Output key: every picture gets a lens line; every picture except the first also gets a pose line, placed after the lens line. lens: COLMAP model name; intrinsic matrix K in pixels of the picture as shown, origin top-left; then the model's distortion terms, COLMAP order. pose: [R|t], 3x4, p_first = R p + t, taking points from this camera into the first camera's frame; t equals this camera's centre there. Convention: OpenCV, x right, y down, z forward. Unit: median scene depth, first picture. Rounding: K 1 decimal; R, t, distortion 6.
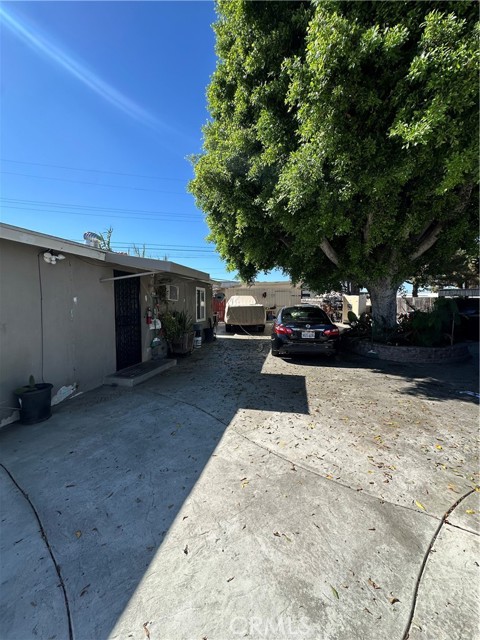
lens RADIAL K [[256.4, 0, 239.7], [0, 256.4, 318.5], [0, 0, 1]] dist [-0.002693, 0.000179]
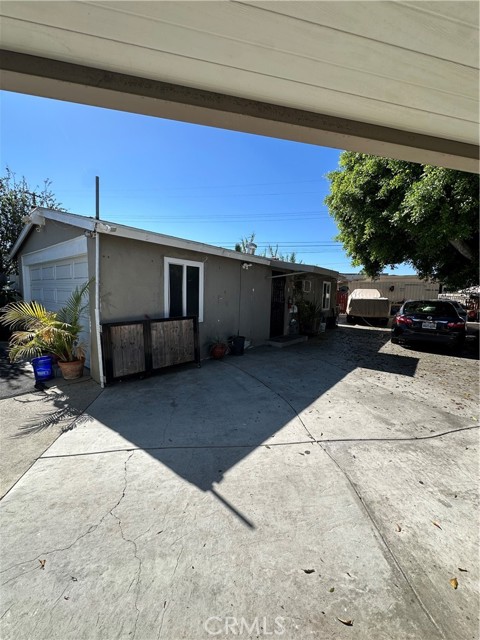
lens RADIAL K [[256.4, 0, 239.5], [0, 256.4, 318.9], [0, 0, 1]] dist [-0.002693, 0.000179]
pose [[0.901924, 0.066869, -0.426686, -0.002940], [-0.053331, 0.997624, 0.043615, 0.035706], [0.428589, -0.016581, 0.903347, -0.425195]]
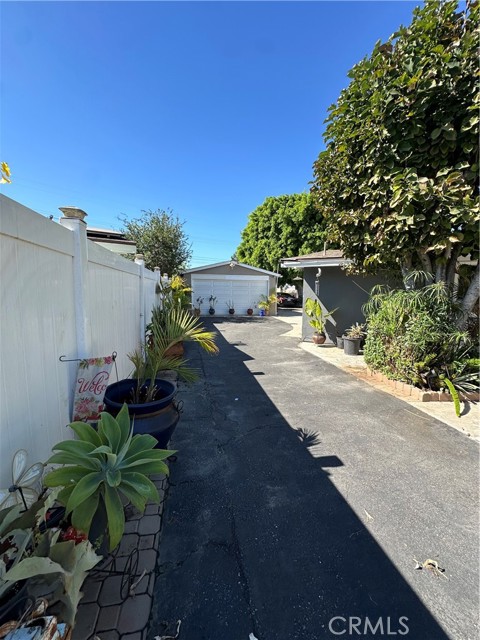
lens RADIAL K [[256.4, 0, 239.5], [0, 256.4, 318.5], [0, 0, 1]] dist [-0.002693, 0.000179]
pose [[0.904432, -0.034811, 0.425195, -2.330823], [0.017831, 0.998879, 0.043851, 0.186746], [-0.426245, -0.032079, 0.904039, -2.432702]]
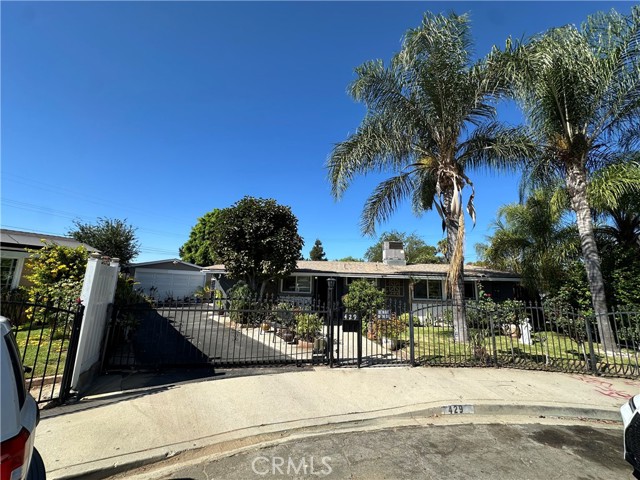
lens RADIAL K [[256.4, 0, 322.1], [0, 256.4, 238.6], [0, 0, 1]] dist [-0.002693, 0.000179]
pose [[0.608388, 0.158668, 0.777617, -2.791518], [0.021381, 0.976179, -0.215911, 0.221087], [-0.793351, 0.147984, 0.590504, -3.668118]]
